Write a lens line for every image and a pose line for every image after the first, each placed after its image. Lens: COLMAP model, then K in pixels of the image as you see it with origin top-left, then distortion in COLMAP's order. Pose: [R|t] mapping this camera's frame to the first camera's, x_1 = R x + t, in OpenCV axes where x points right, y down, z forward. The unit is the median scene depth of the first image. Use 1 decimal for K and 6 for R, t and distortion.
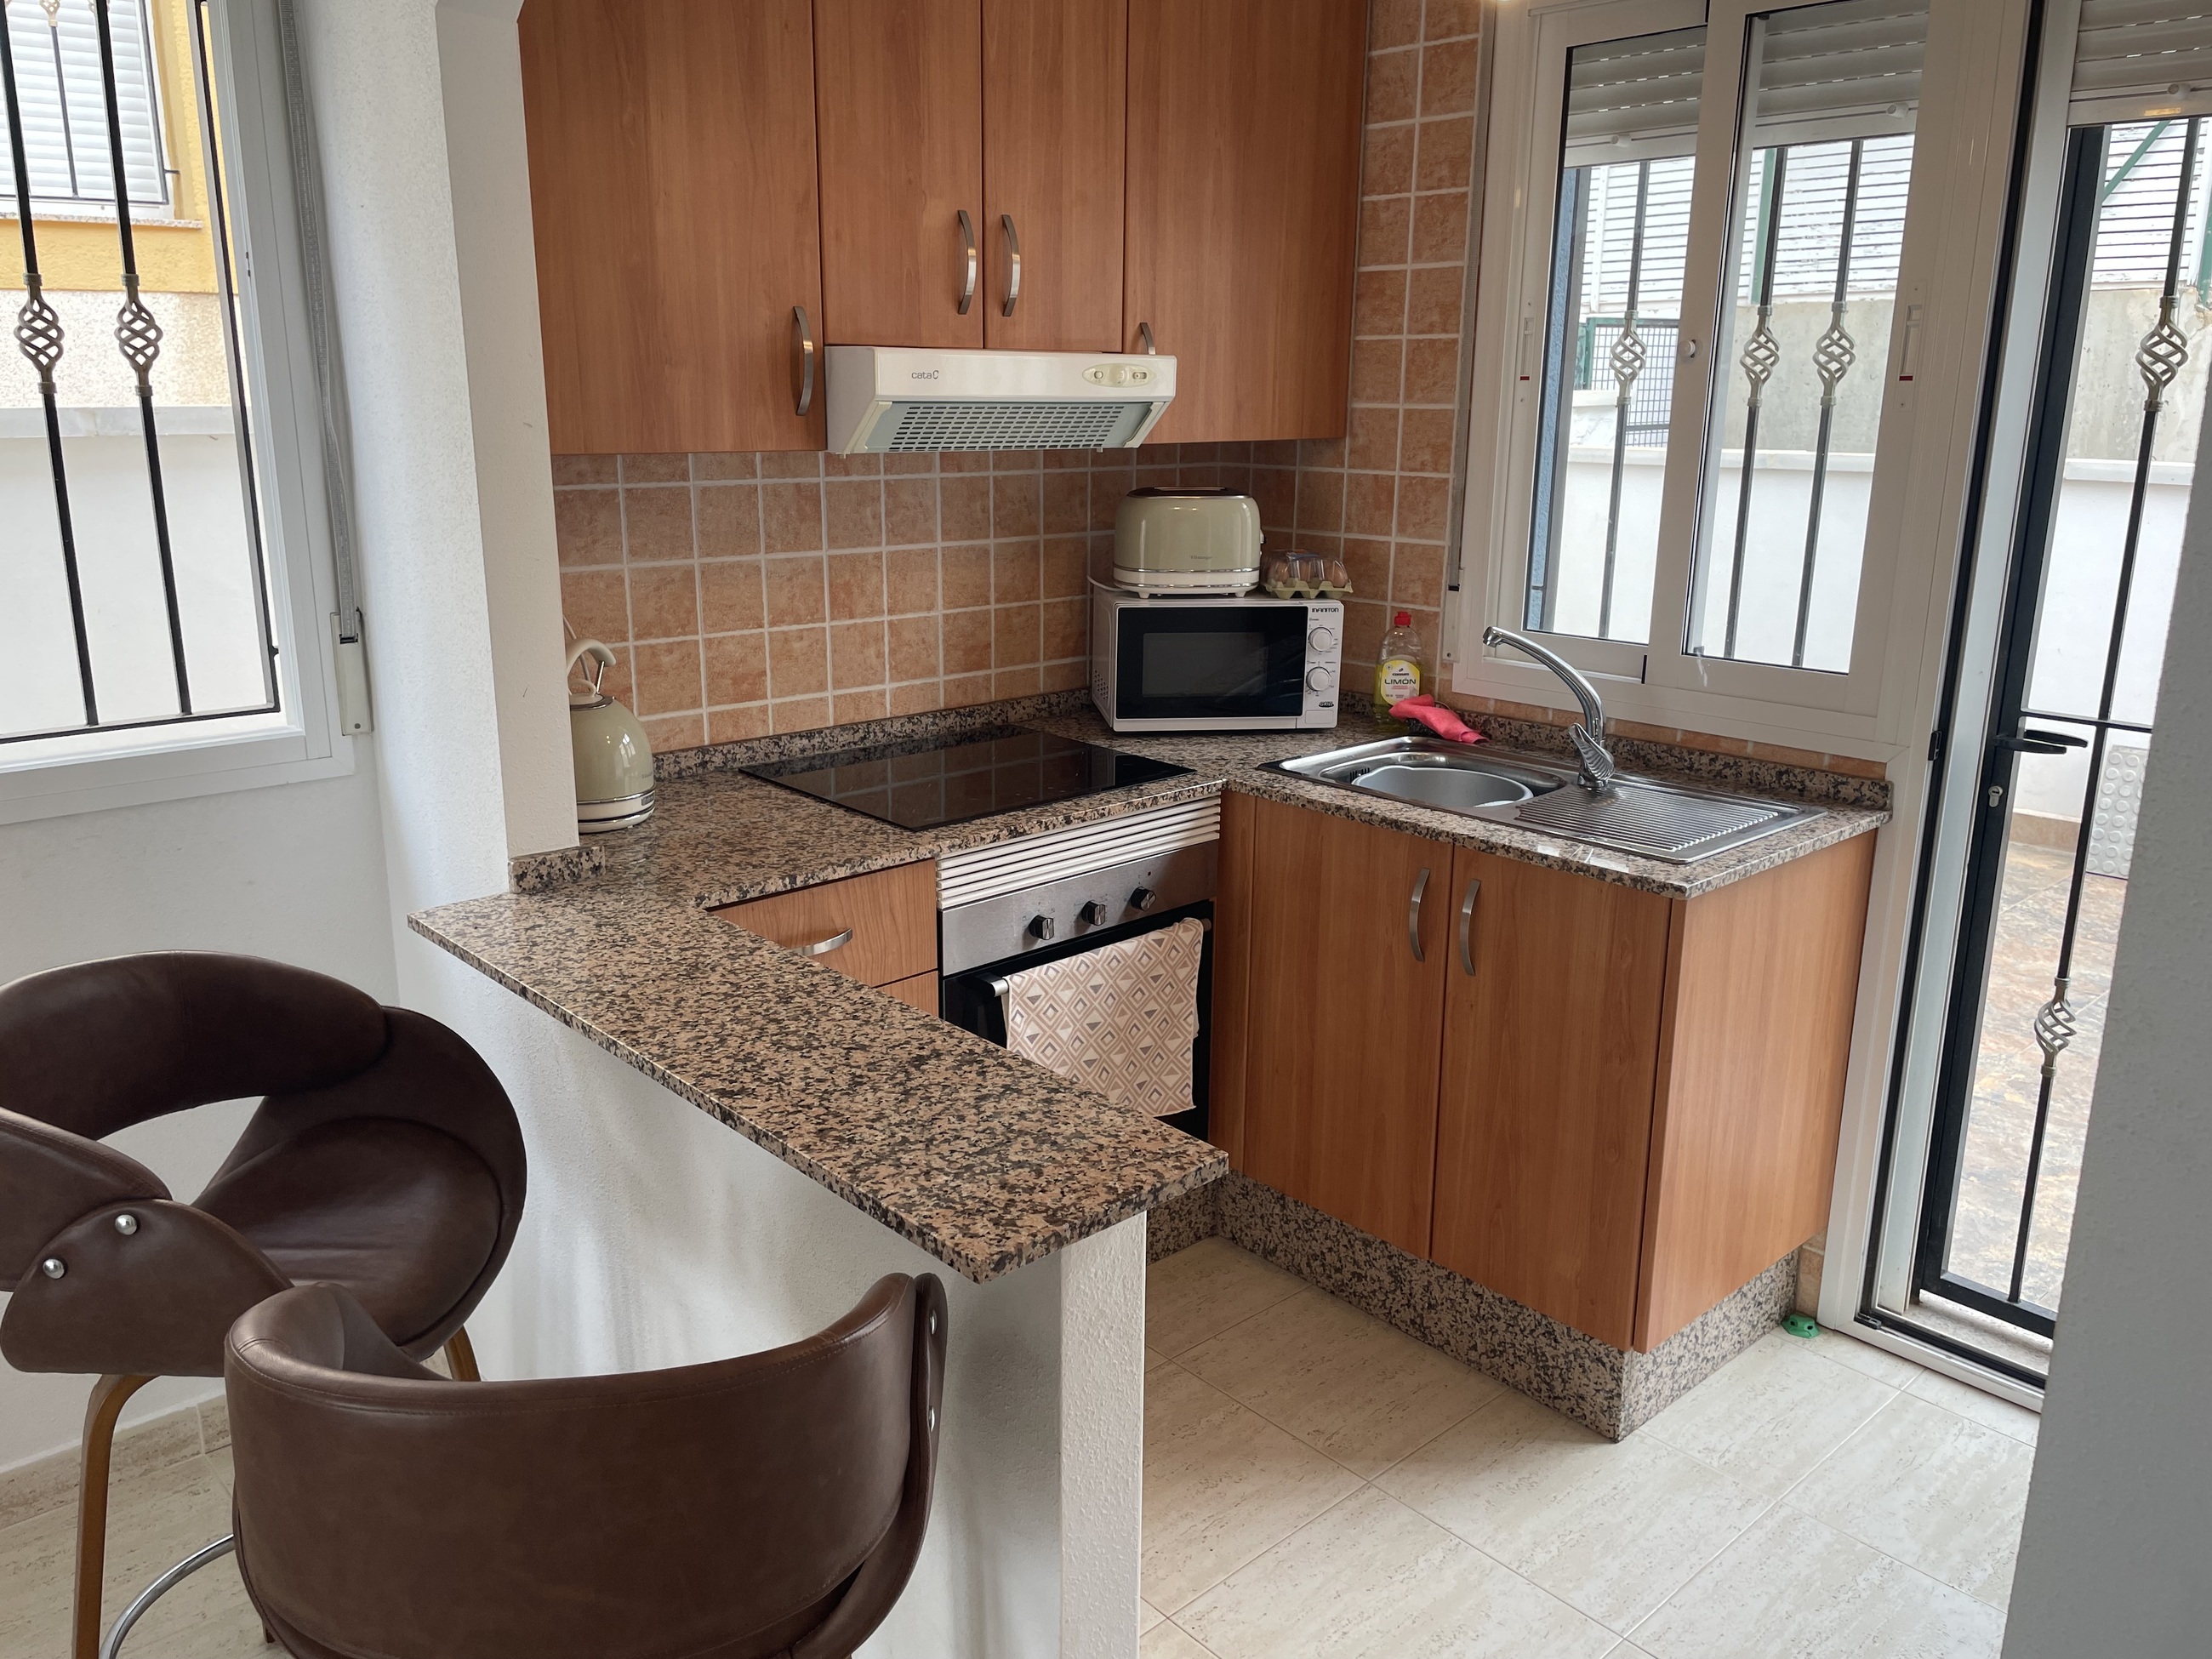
lens RADIAL K [[1666.1, 0, 1087.0], [0, 1666.1, 822.1], [0, 0, 1]] dist [0.096757, -0.122838]
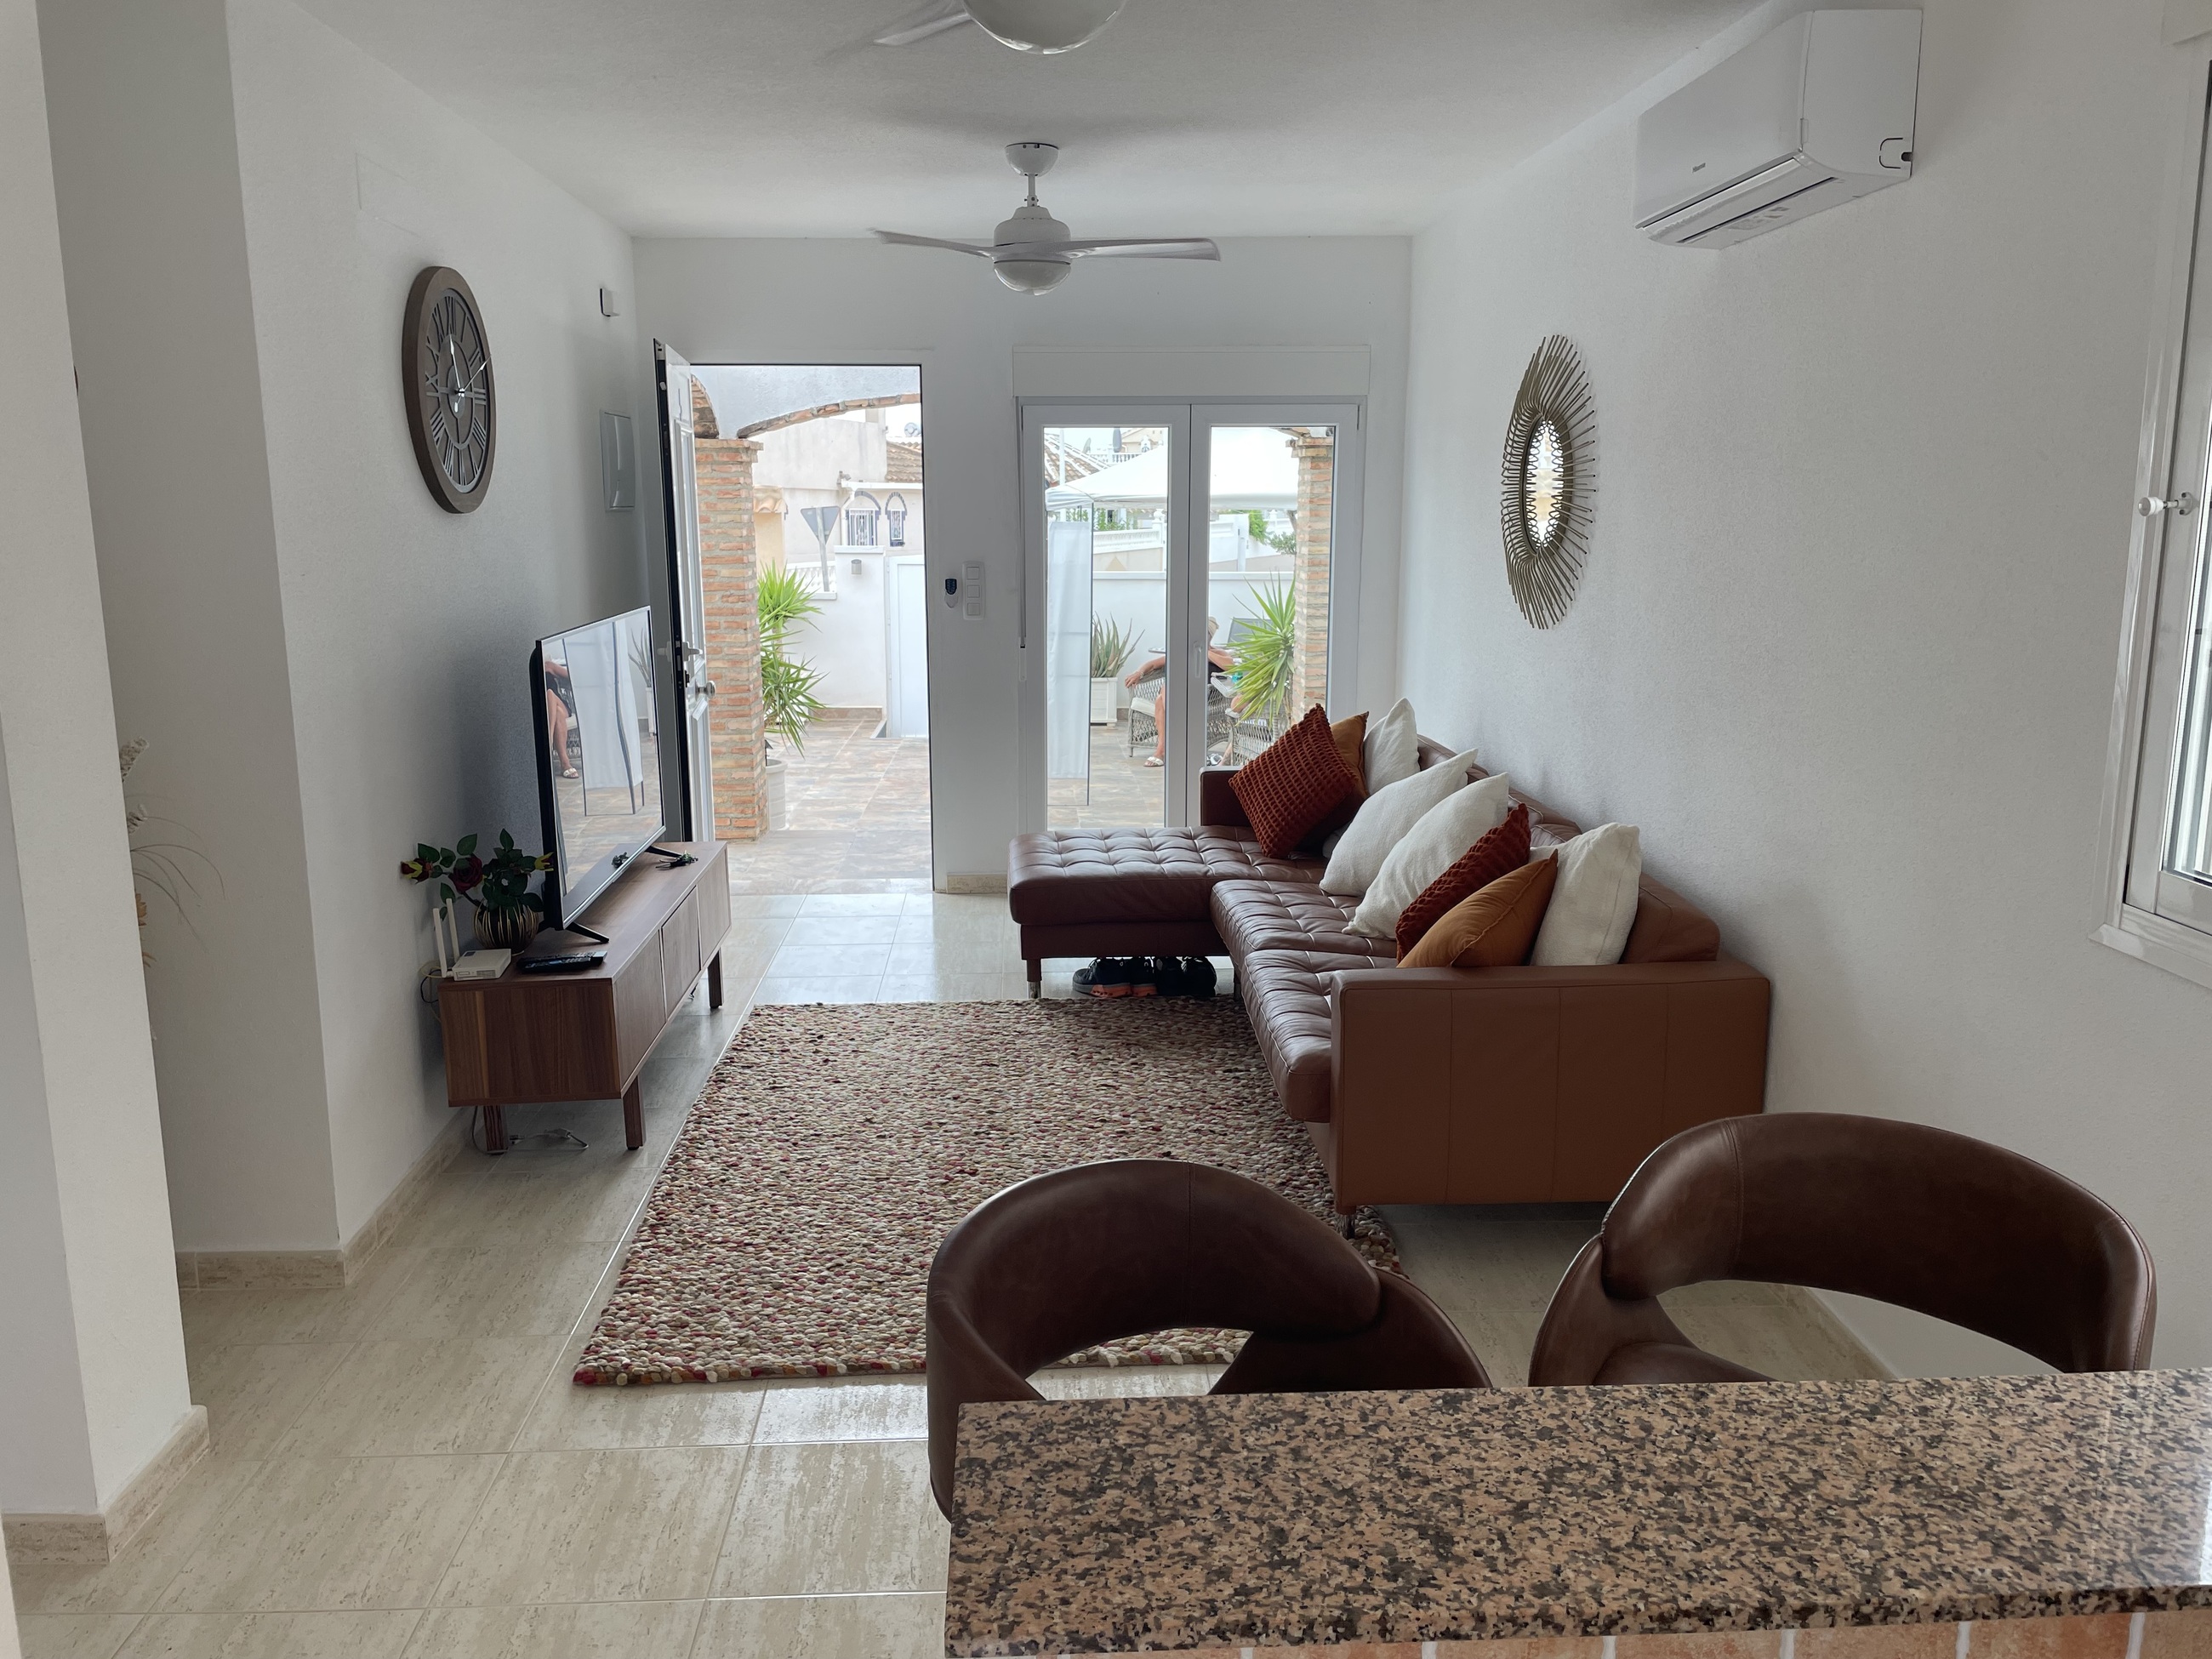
lens RADIAL K [[1666.1, 0, 1110.3], [0, 1666.1, 820.1], [0, 0, 1]] dist [0.096757, -0.122838]
pose [[-0.634381, 0.143701, -0.759546, 0.266101], [-0.196255, 0.920436, 0.338055, -0.192127], [0.747693, 0.363520, -0.555706, 0.640600]]
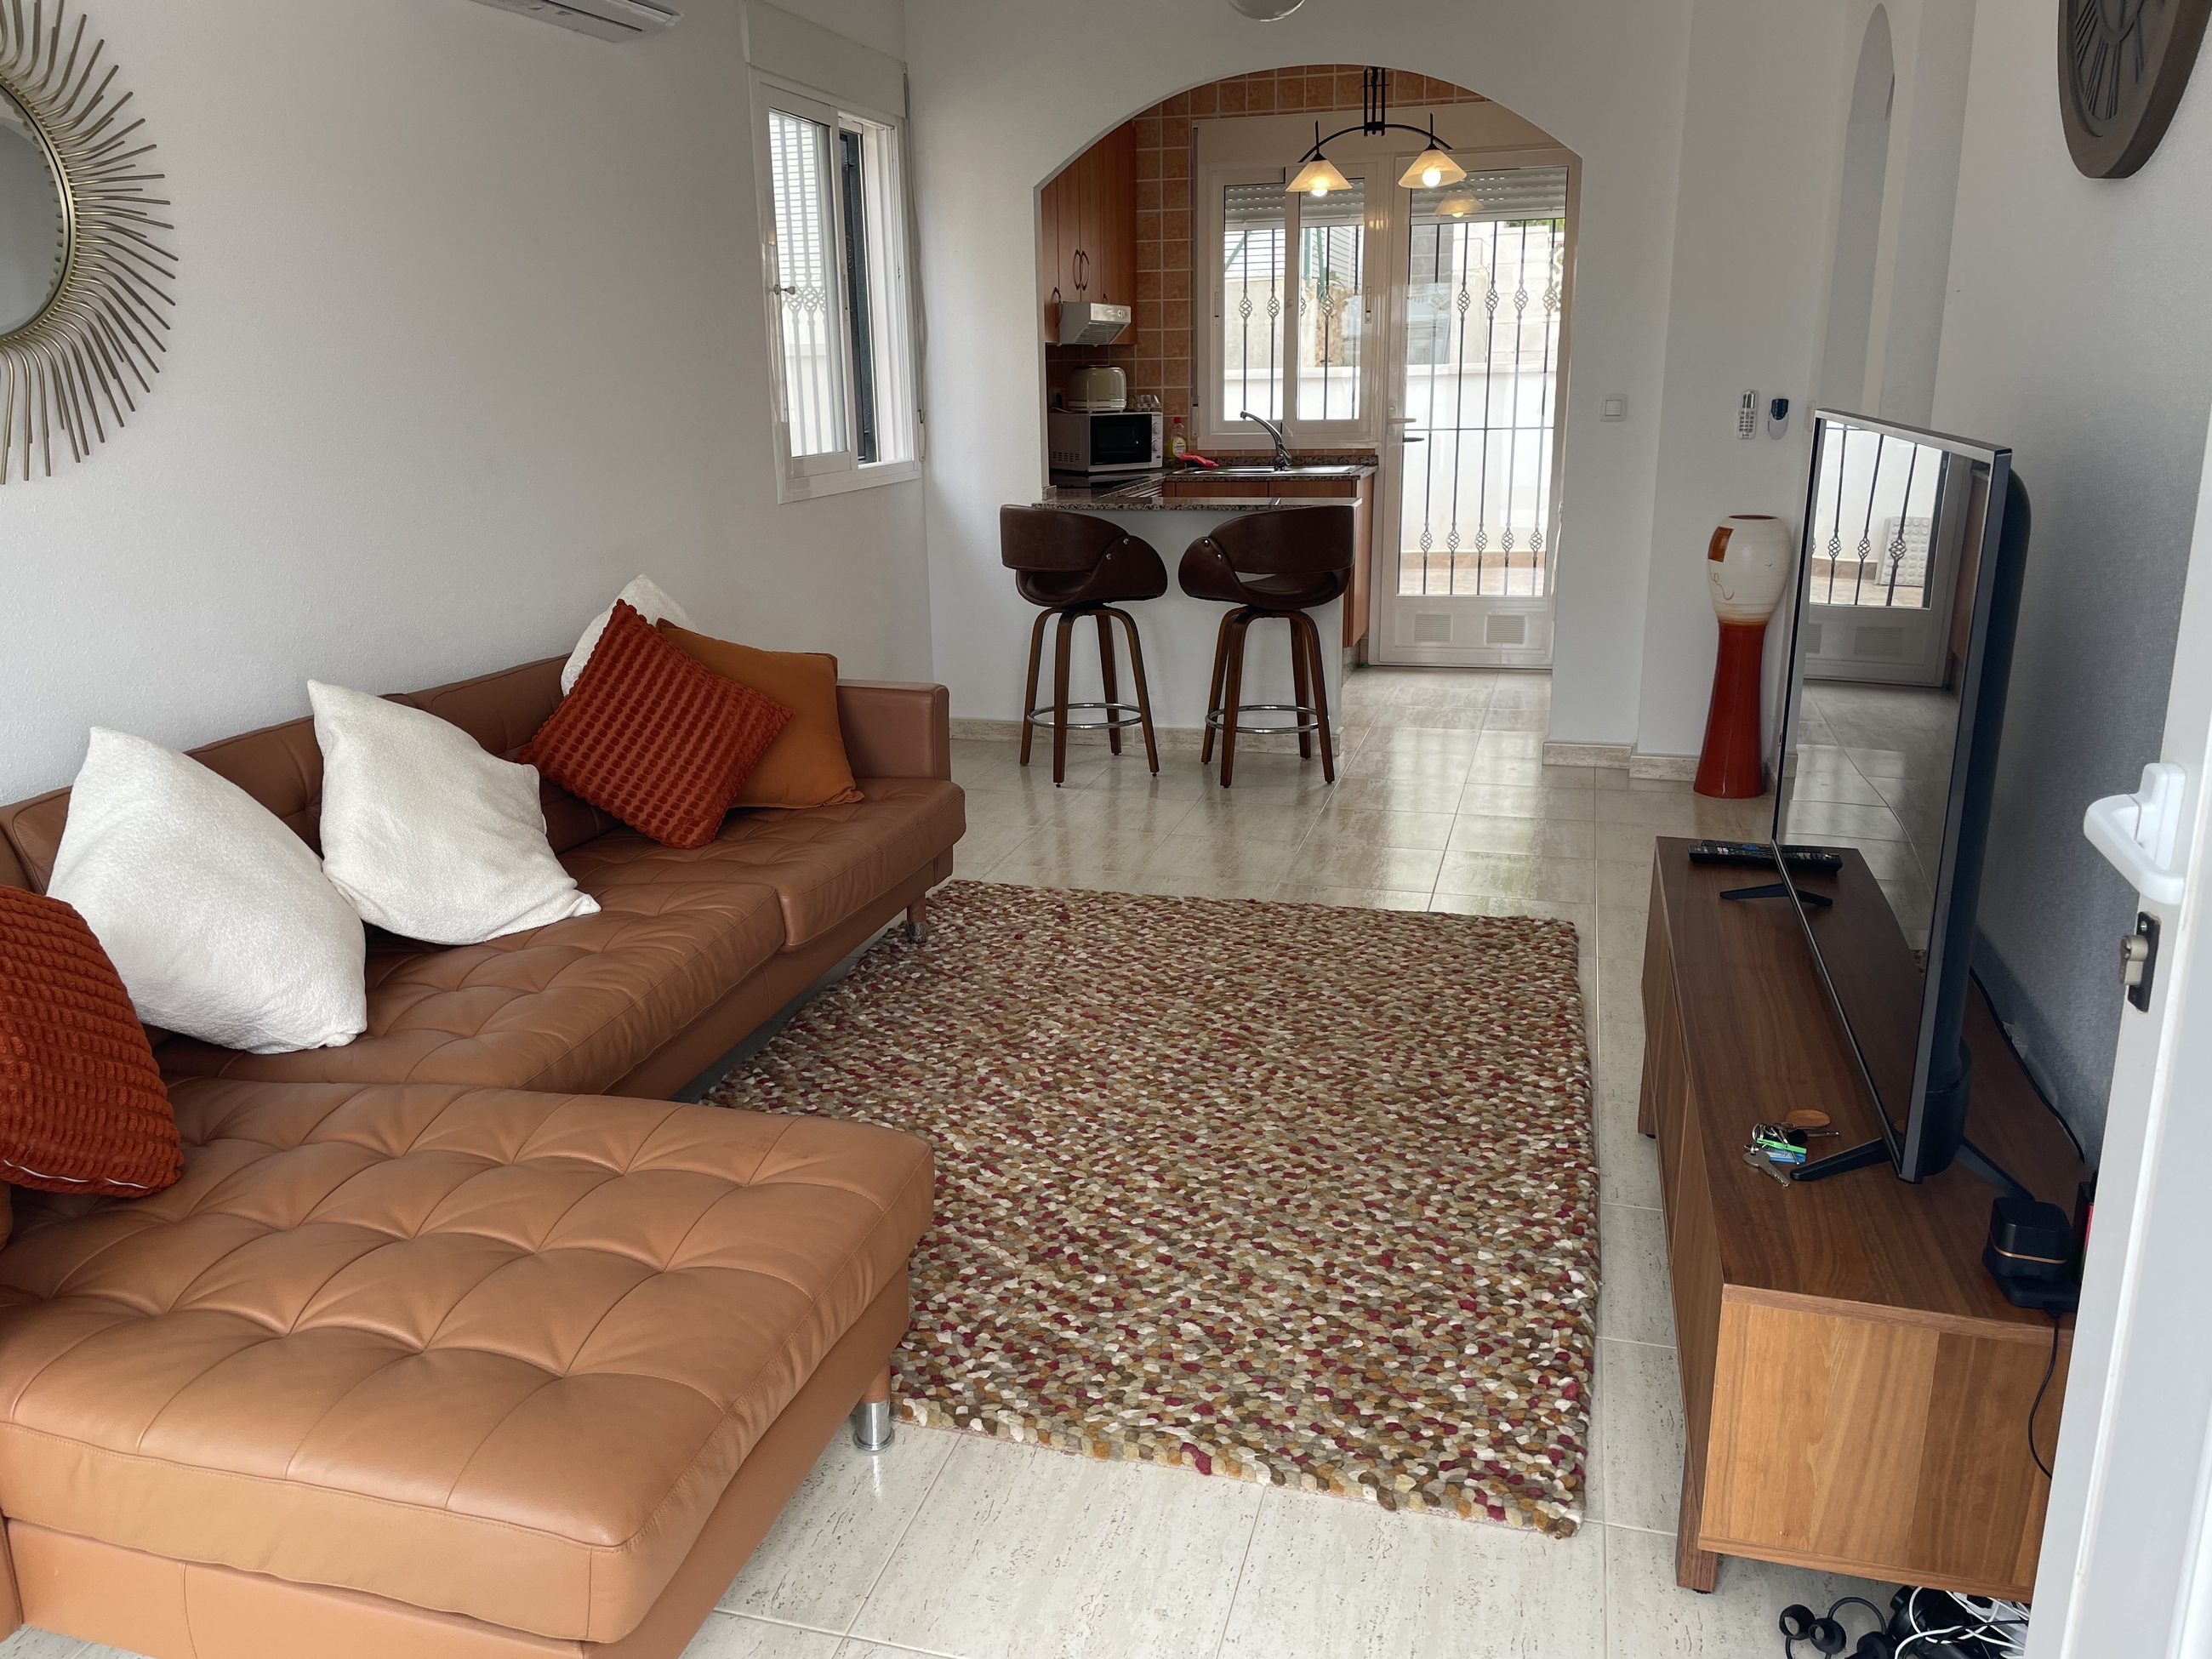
lens RADIAL K [[1666.1, 0, 1115.8], [0, 1666.1, 834.4], [0, 0, 1]] dist [0.096757, -0.122838]
pose [[0.842087, -0.171195, 0.511451, -1.254058], [0.162646, 0.984746, 0.061827, 0.310117], [-0.514234, 0.031122, 0.857085, -1.019036]]
